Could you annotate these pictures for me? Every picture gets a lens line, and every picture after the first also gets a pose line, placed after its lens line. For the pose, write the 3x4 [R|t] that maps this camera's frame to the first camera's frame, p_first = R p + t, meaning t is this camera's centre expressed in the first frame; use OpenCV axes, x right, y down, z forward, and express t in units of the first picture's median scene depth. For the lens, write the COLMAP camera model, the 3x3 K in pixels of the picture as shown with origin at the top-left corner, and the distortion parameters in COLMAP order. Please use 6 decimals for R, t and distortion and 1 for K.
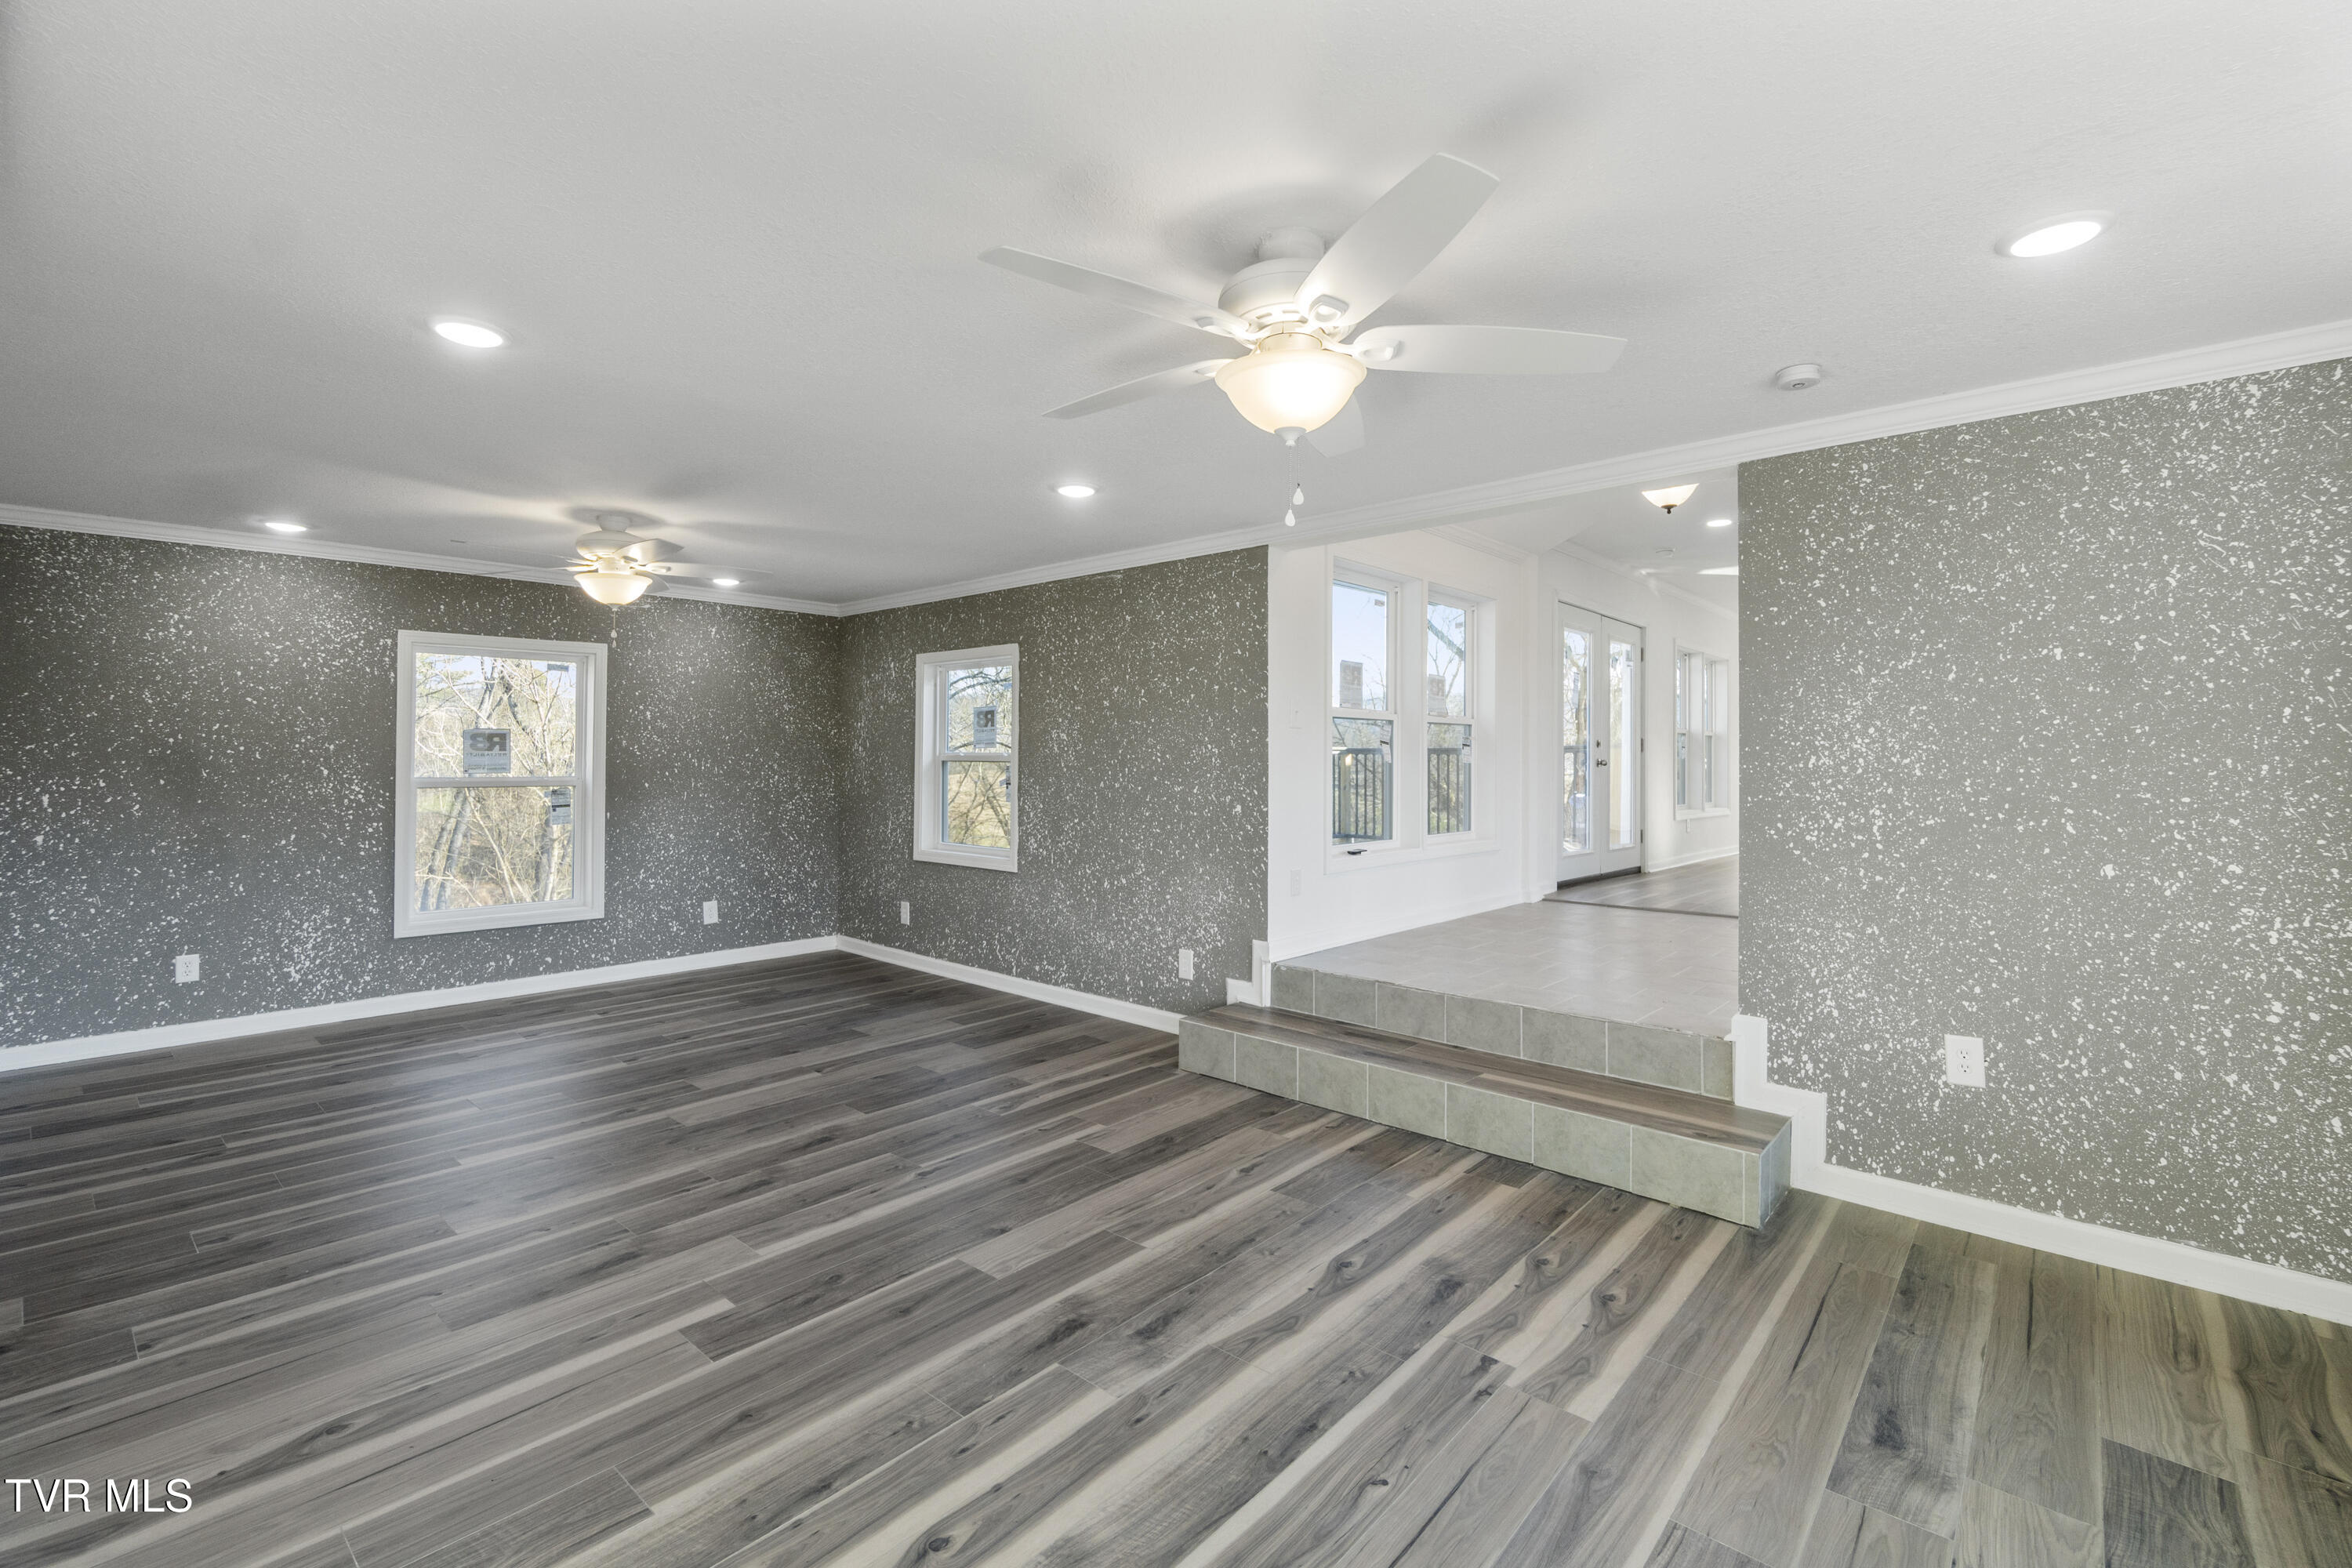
lens RADIAL K [[1034.3, 0, 1171.0], [0, 1034.3, 745.7], [0, 0, 1]] dist [-0.000249, -0.000845]
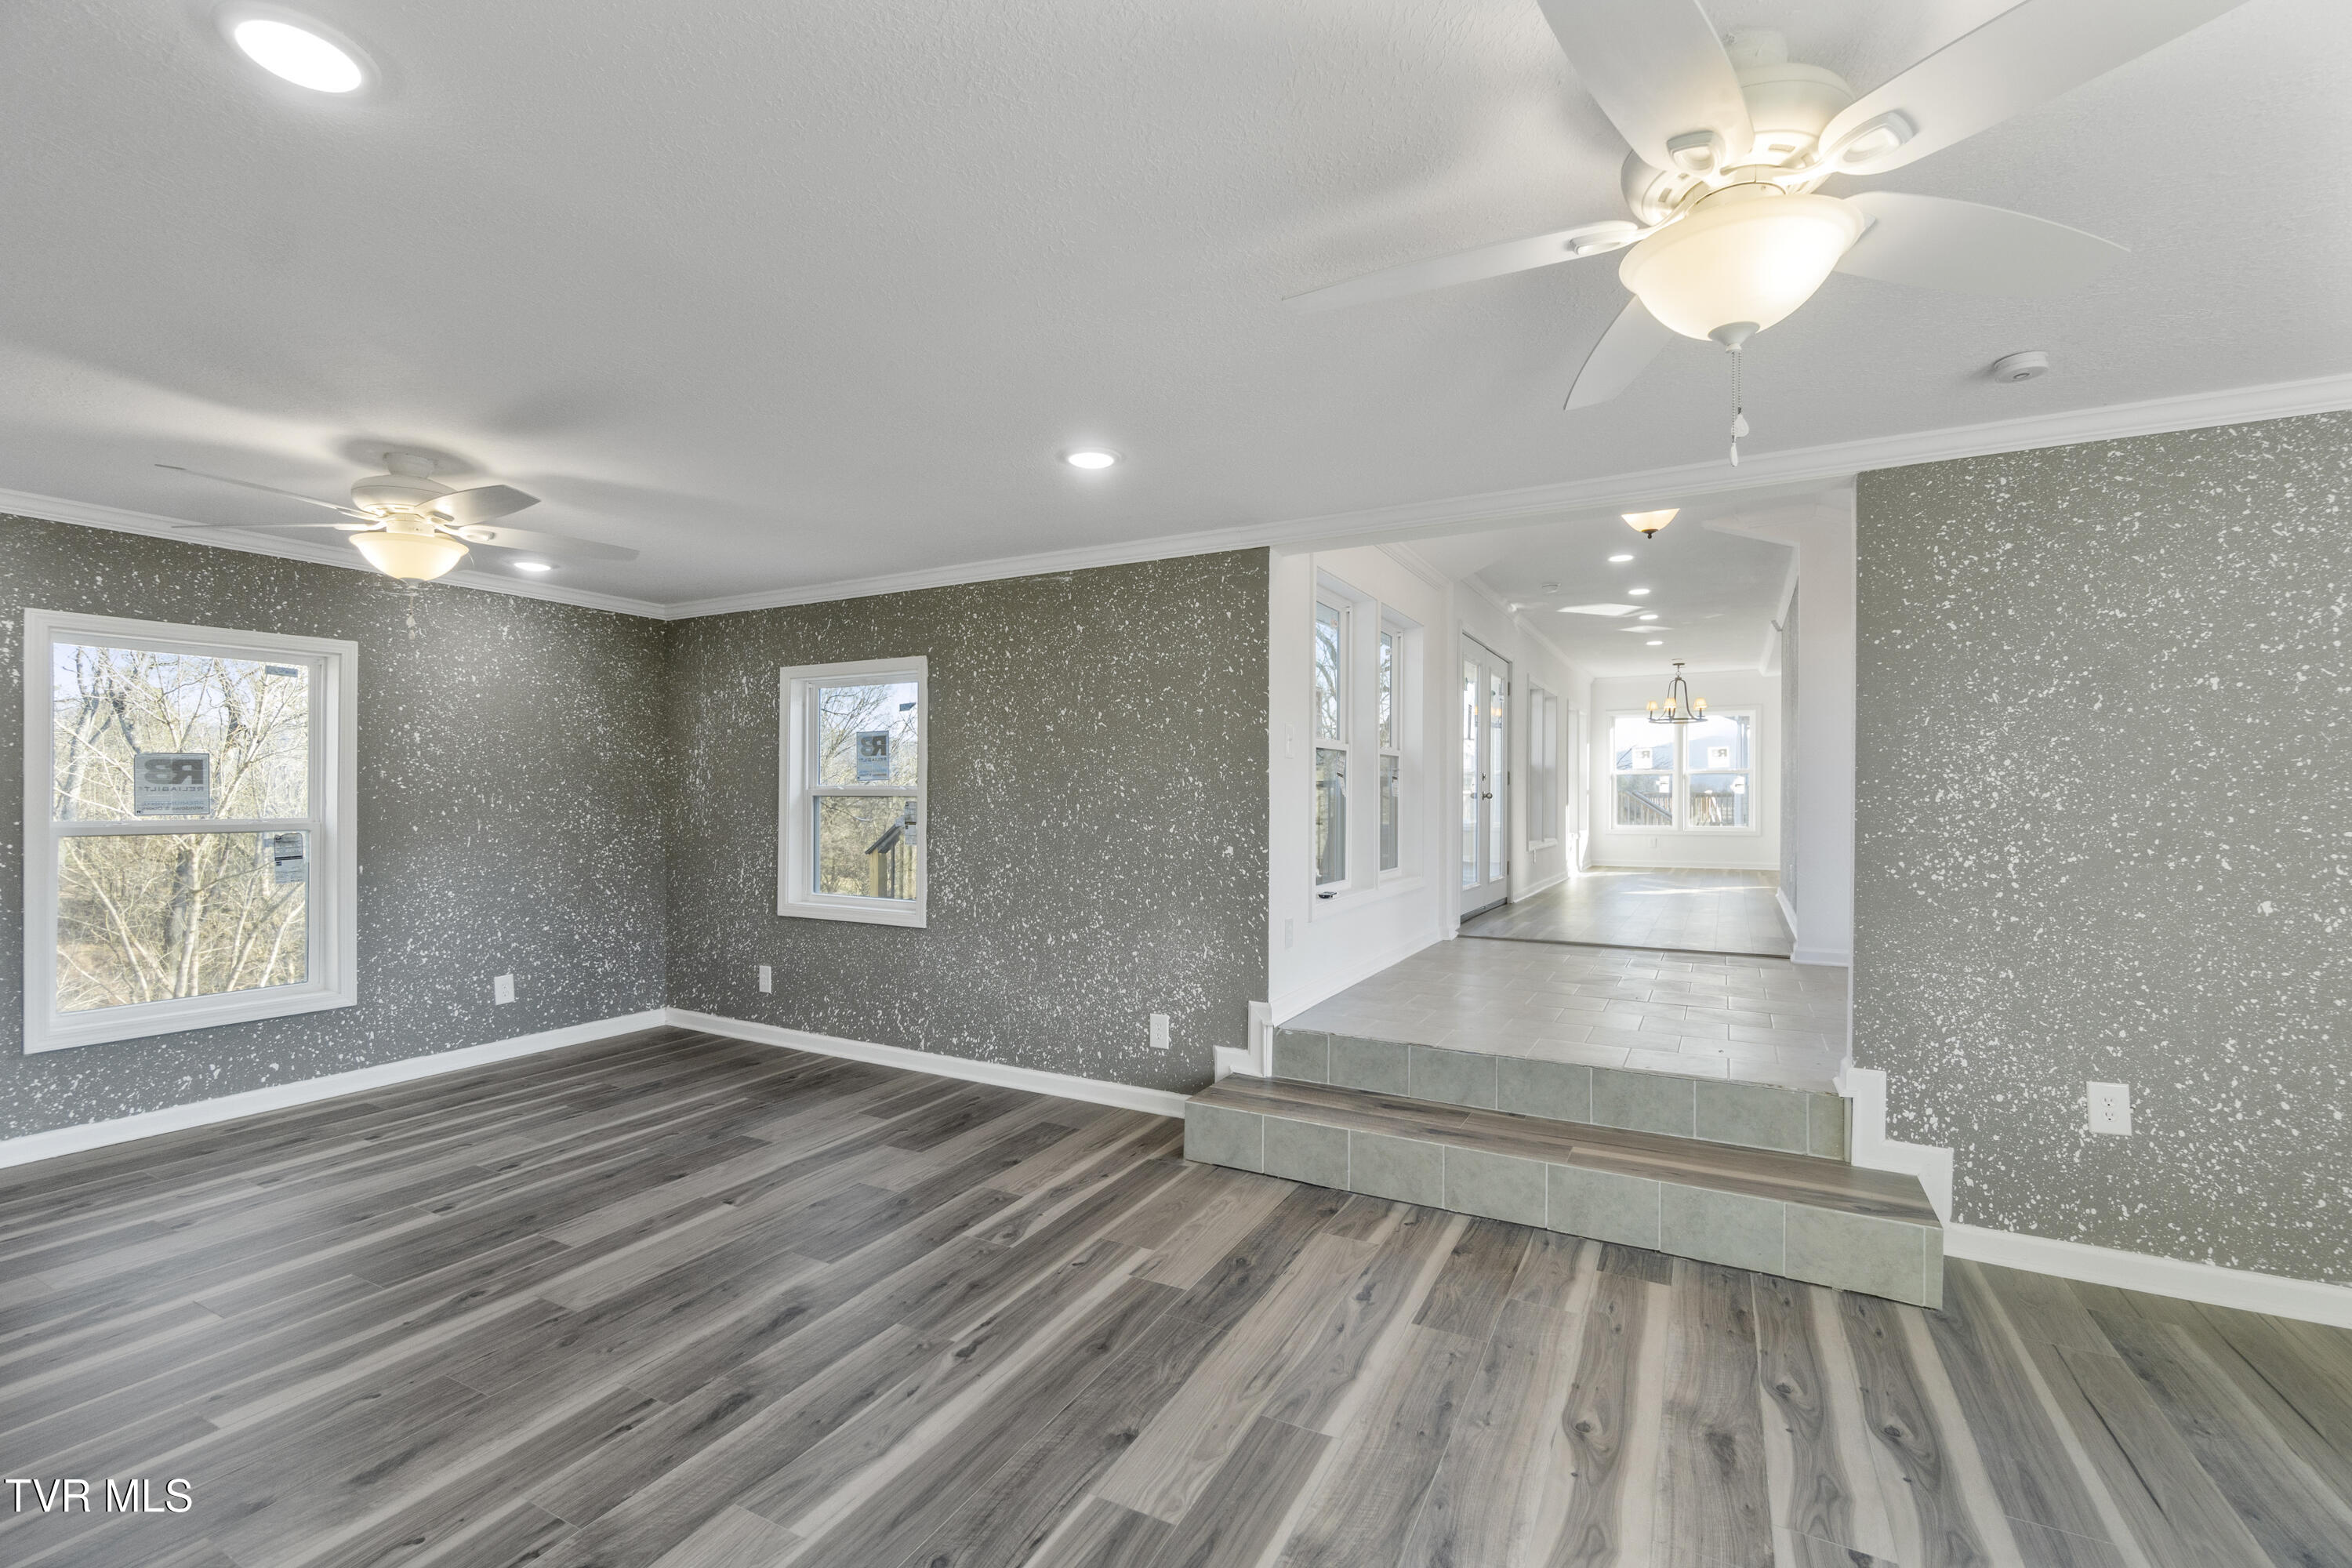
lens RADIAL K [[1020.4, 0, 1165.2], [0, 1020.4, 793.8], [0, 0, 1]] dist [-0.002287, 0.000661]
pose [[0.972616, -0.002023, 0.232408, -0.180739], [-0.001394, 0.999893, 0.014538, 0.000815], [-0.232413, -0.014464, 0.972510, 0.175299]]
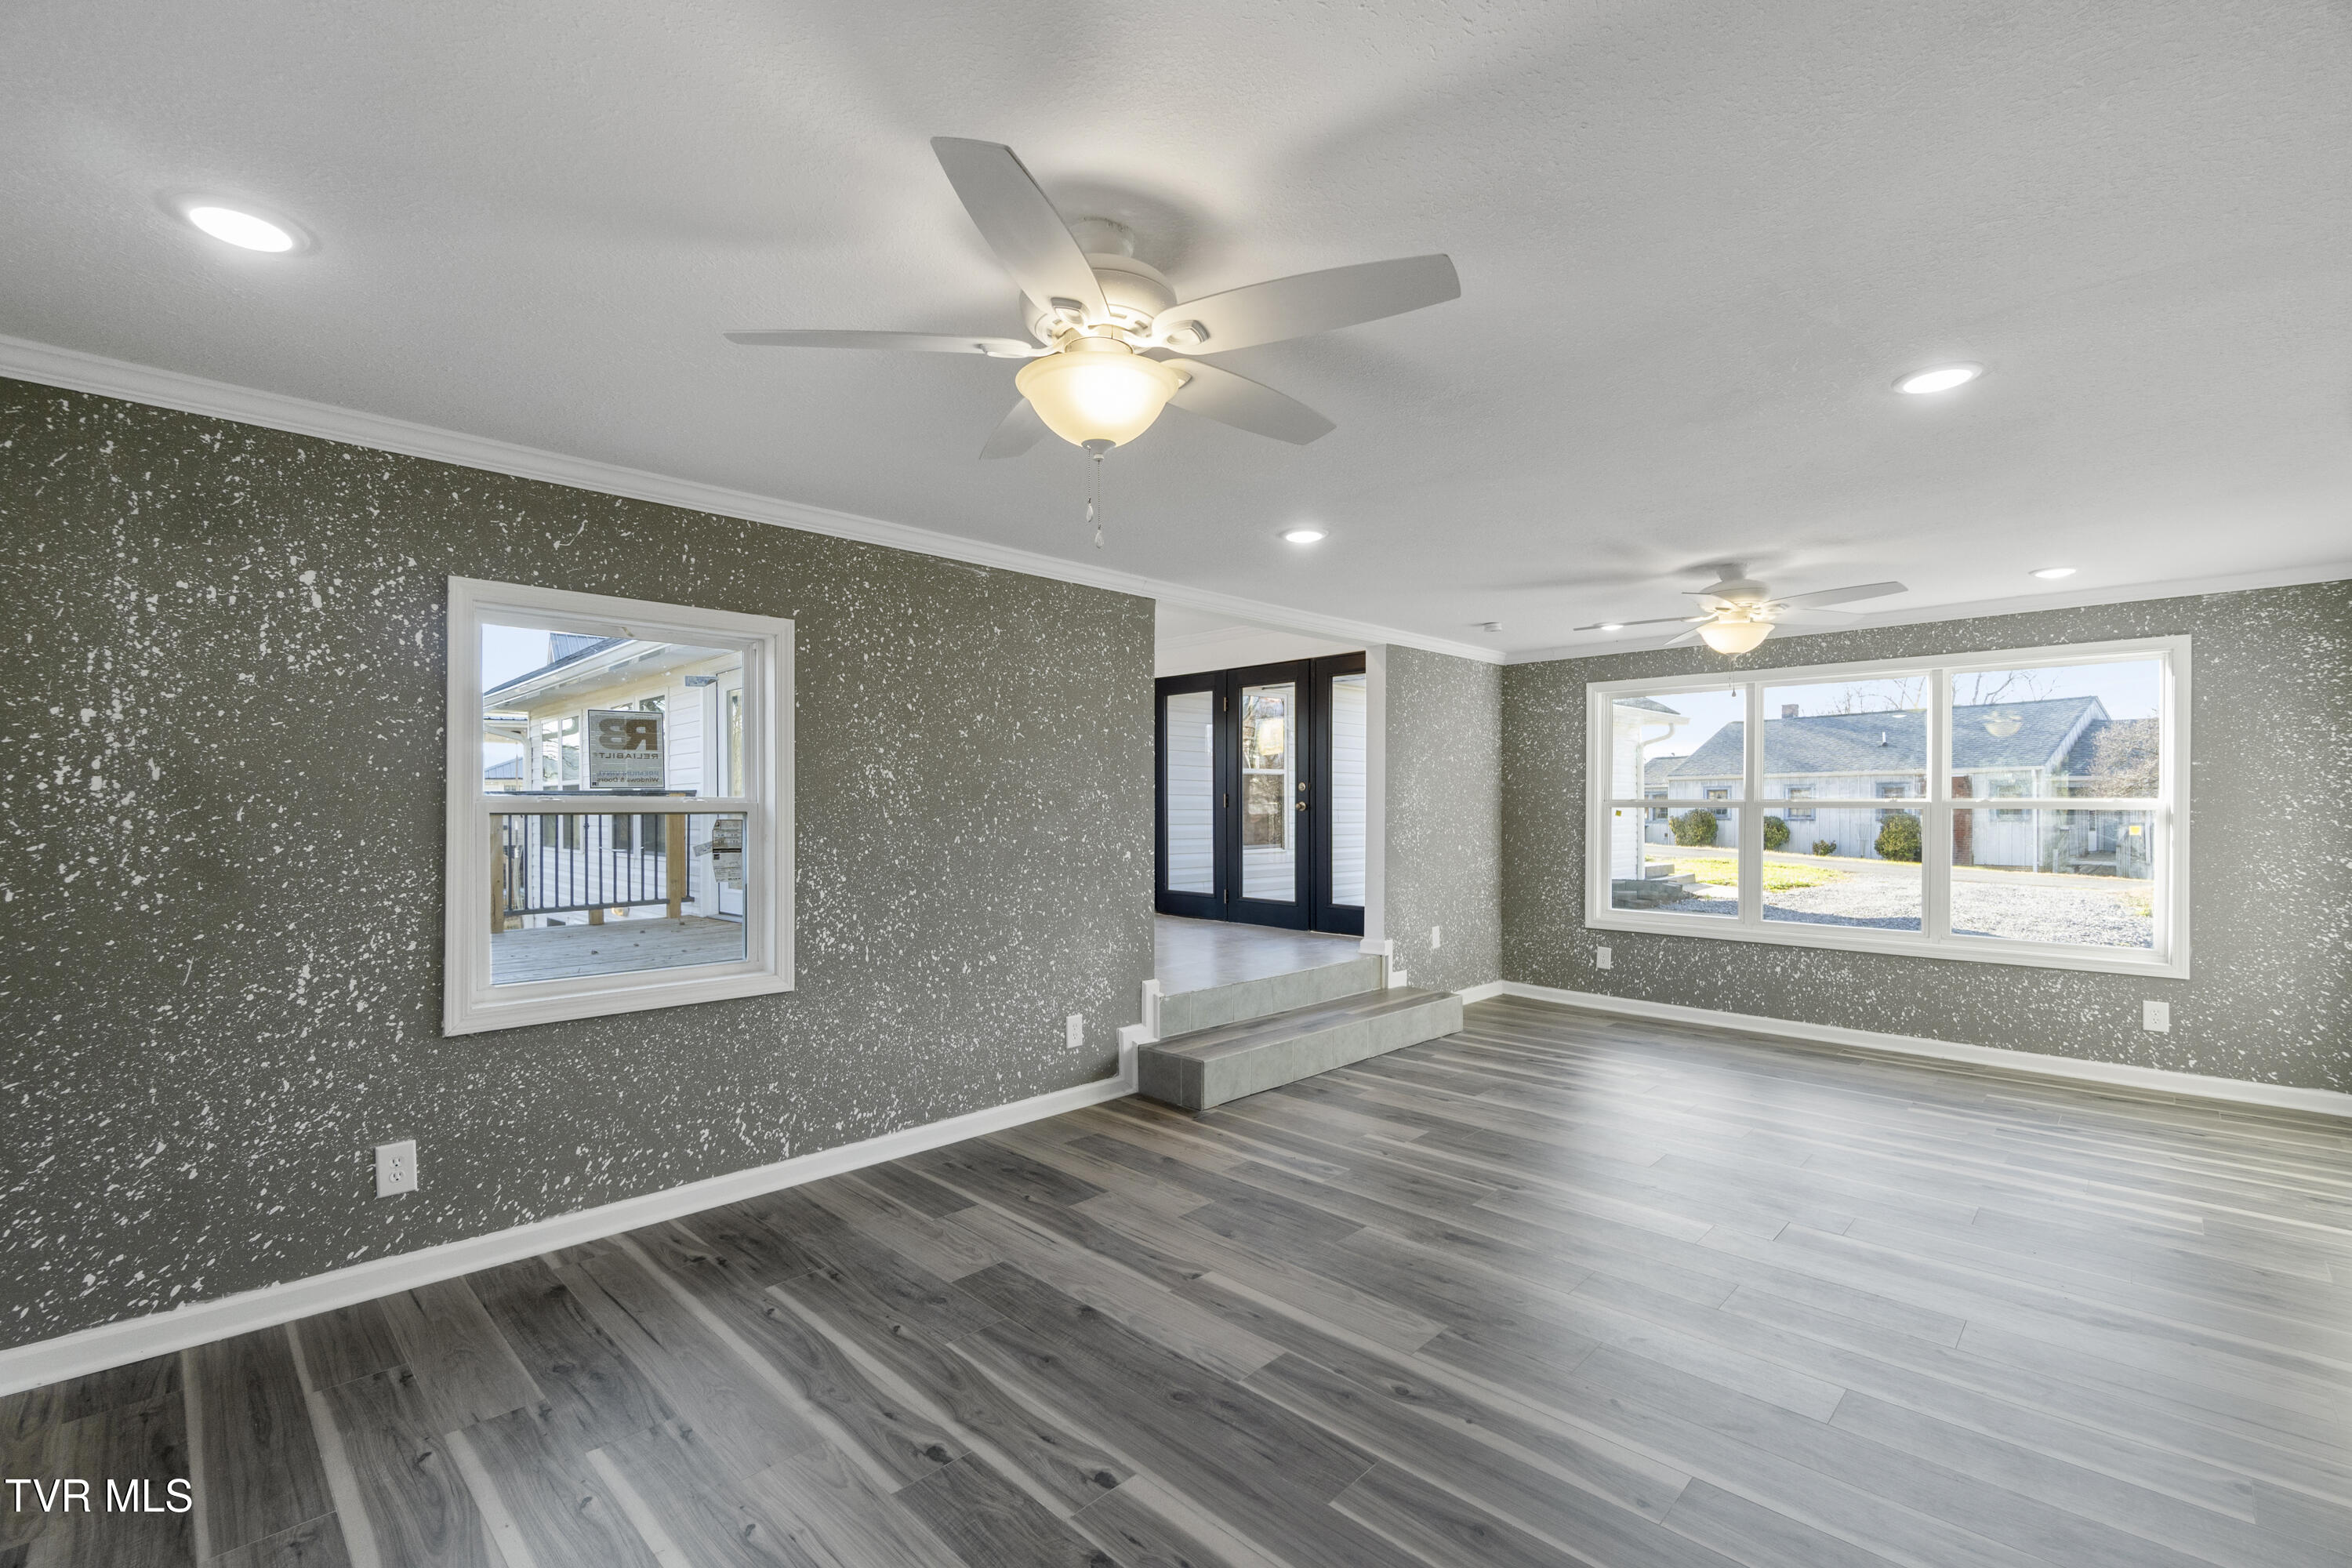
lens RADIAL K [[1018.4, 0, 1177.6], [0, 1018.4, 819.9], [0, 0, 1]] dist [-0.009491, 0.000308]
pose [[0.047785, -0.016668, 0.998719, -0.884703], [-0.007448, 0.999827, 0.017042, 0.009659], [-0.998830, -0.008253, 0.047653, 0.879204]]
